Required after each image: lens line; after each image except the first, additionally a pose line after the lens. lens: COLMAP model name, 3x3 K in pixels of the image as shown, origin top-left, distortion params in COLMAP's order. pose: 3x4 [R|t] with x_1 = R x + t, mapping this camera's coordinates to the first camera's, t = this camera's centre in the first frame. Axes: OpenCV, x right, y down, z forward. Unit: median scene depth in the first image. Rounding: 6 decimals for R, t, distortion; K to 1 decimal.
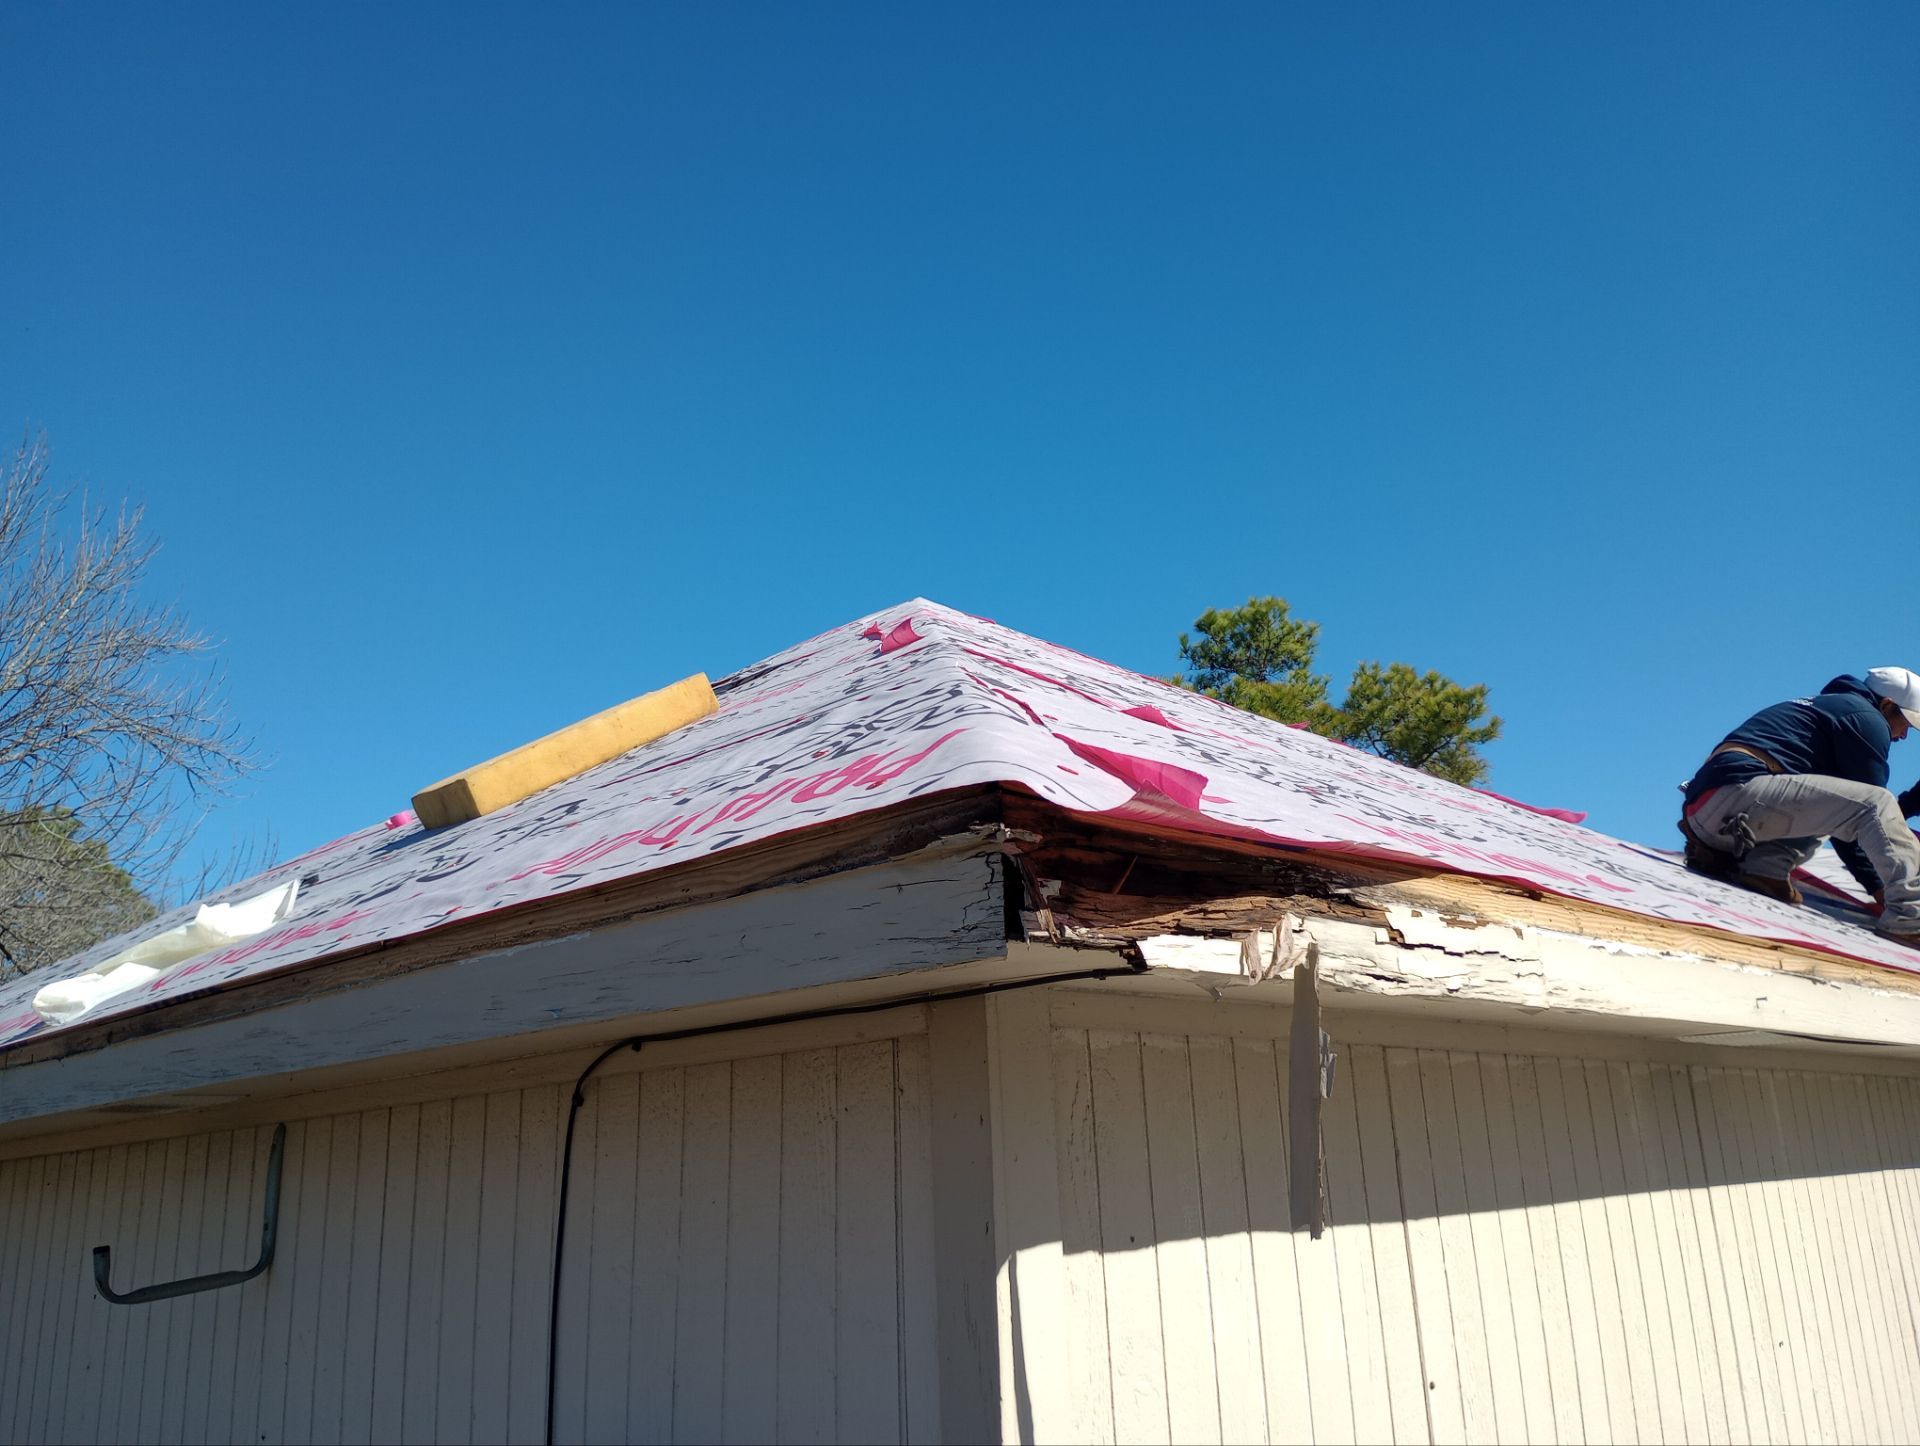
lens RADIAL K [[1532.2, 0, 956.8], [0, 1532.2, 733.6], [0, 0, 1]] dist [0.003198, -0.005524]
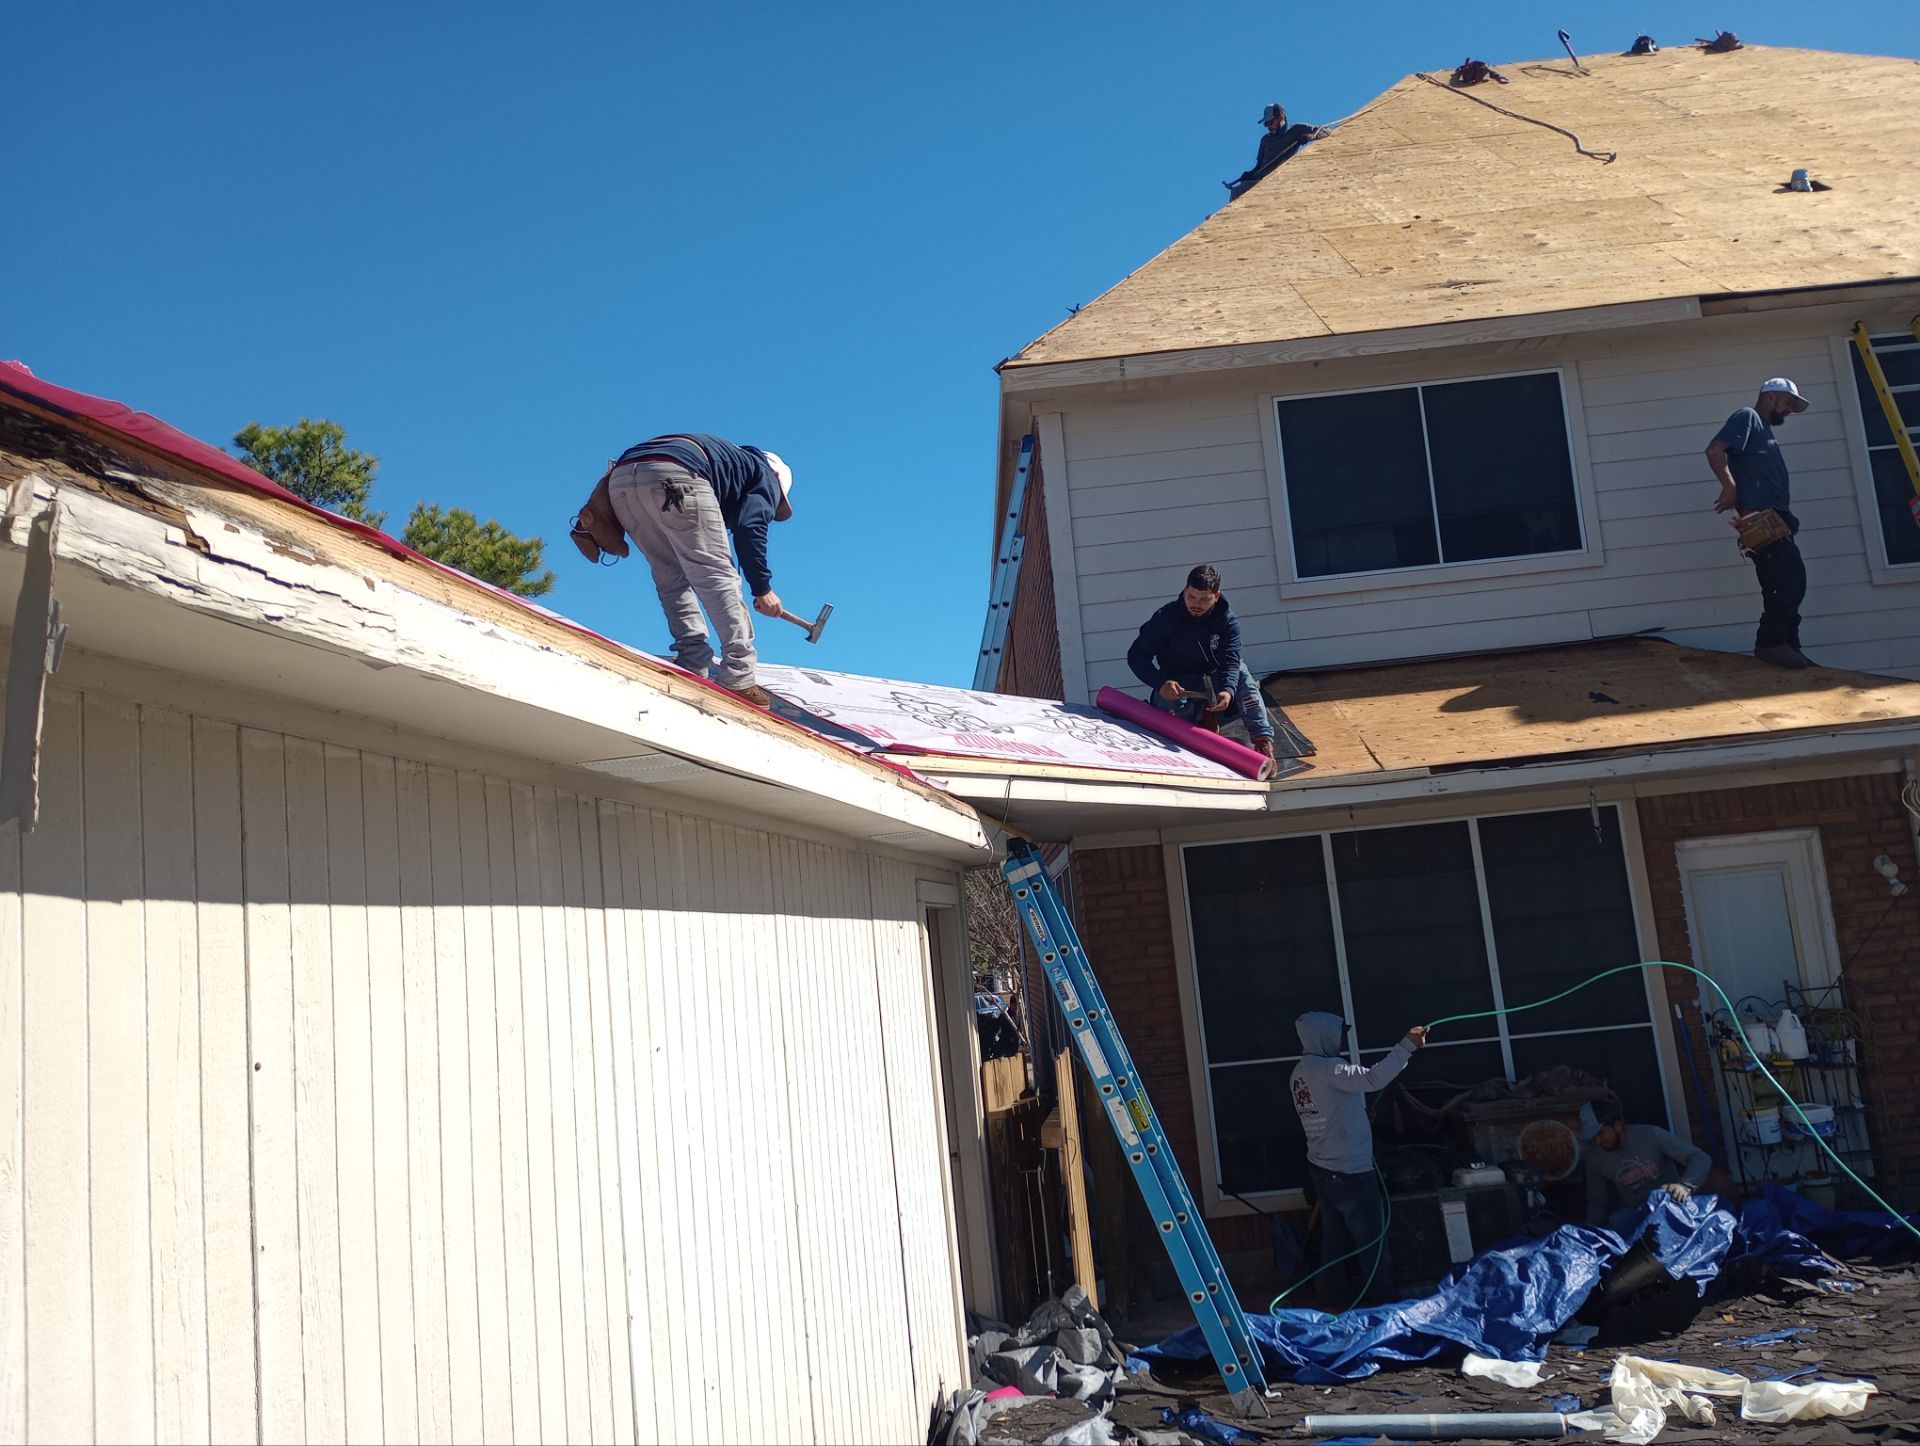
lens RADIAL K [[1532.2, 0, 962.3], [0, 1532.2, 722.7], [0, 0, 1]] dist [0.003198, -0.005524]
pose [[0.823105, 0.041917, 0.566339, 0.105544], [-0.090841, 0.994149, 0.058446, 0.101561], [-0.560576, -0.099553, 0.822097, -0.007468]]
